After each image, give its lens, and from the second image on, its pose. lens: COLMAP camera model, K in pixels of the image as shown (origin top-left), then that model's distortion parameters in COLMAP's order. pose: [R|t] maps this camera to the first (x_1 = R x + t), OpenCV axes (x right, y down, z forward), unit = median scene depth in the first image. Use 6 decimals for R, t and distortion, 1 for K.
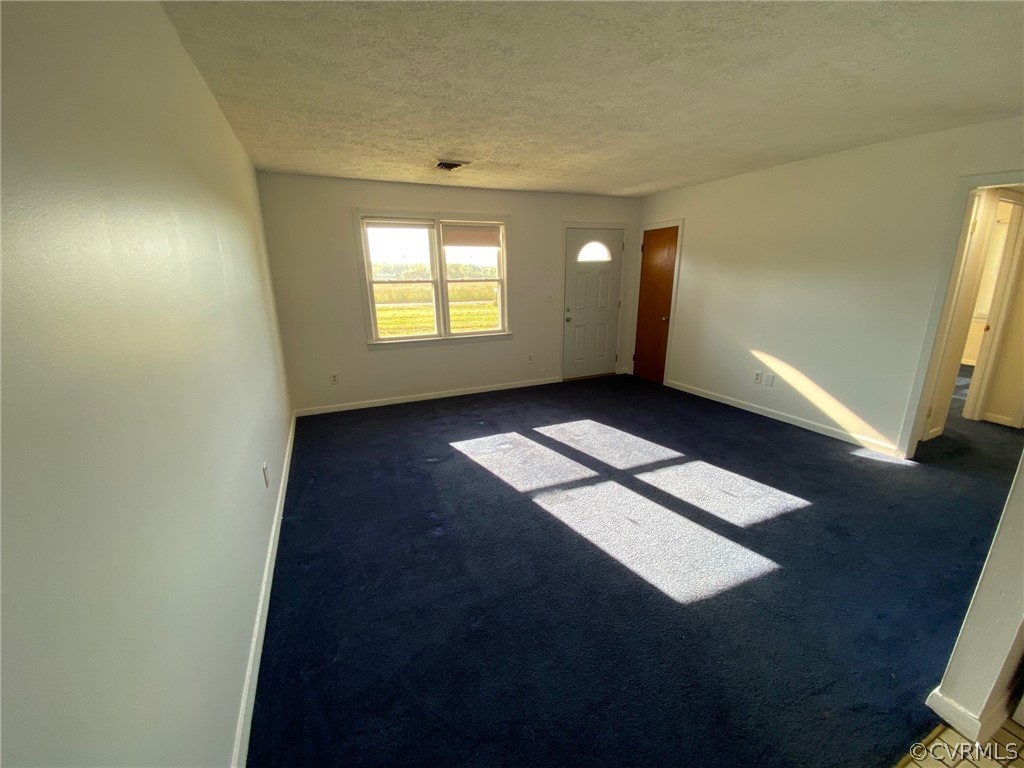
lens RADIAL K [[412.3, 0, 507.1], [0, 412.3, 387.3], [0, 0, 1]] dist [0.027385, -0.023349]
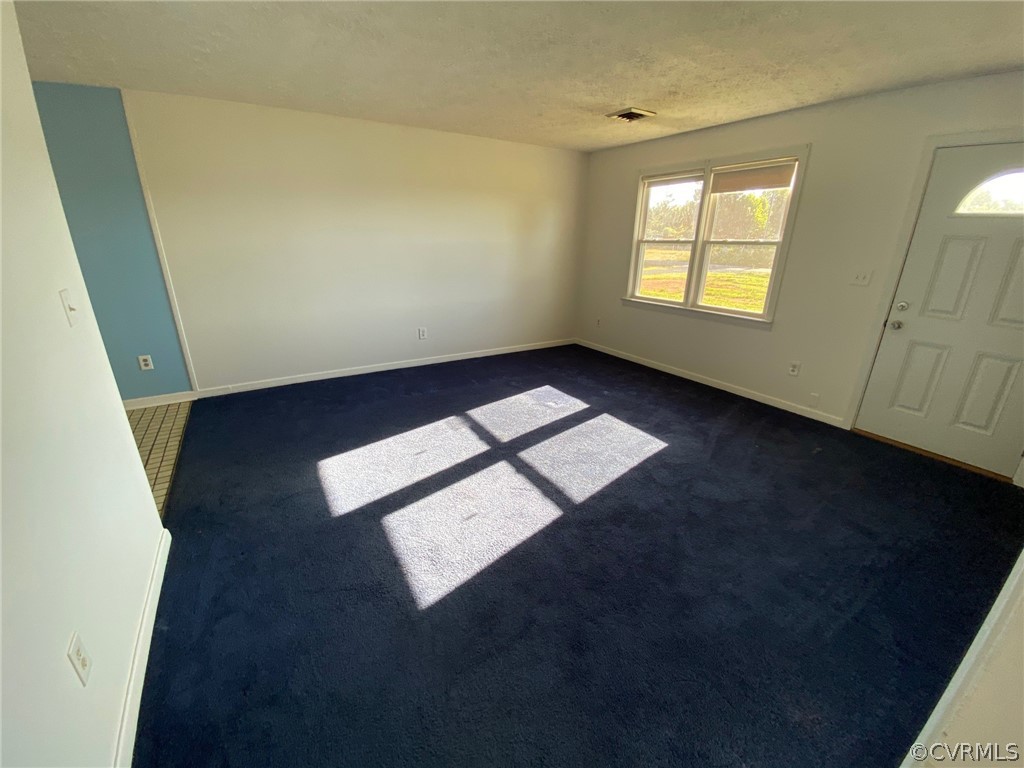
lens RADIAL K [[412.3, 0, 507.1], [0, 412.3, 387.3], [0, 0, 1]] dist [0.027385, -0.023349]
pose [[0.128513, 0.351336, -0.927388, 0.771737], [-0.272862, 0.911575, 0.307533, -0.151957], [0.953431, 0.213527, 0.213015, 0.550133]]
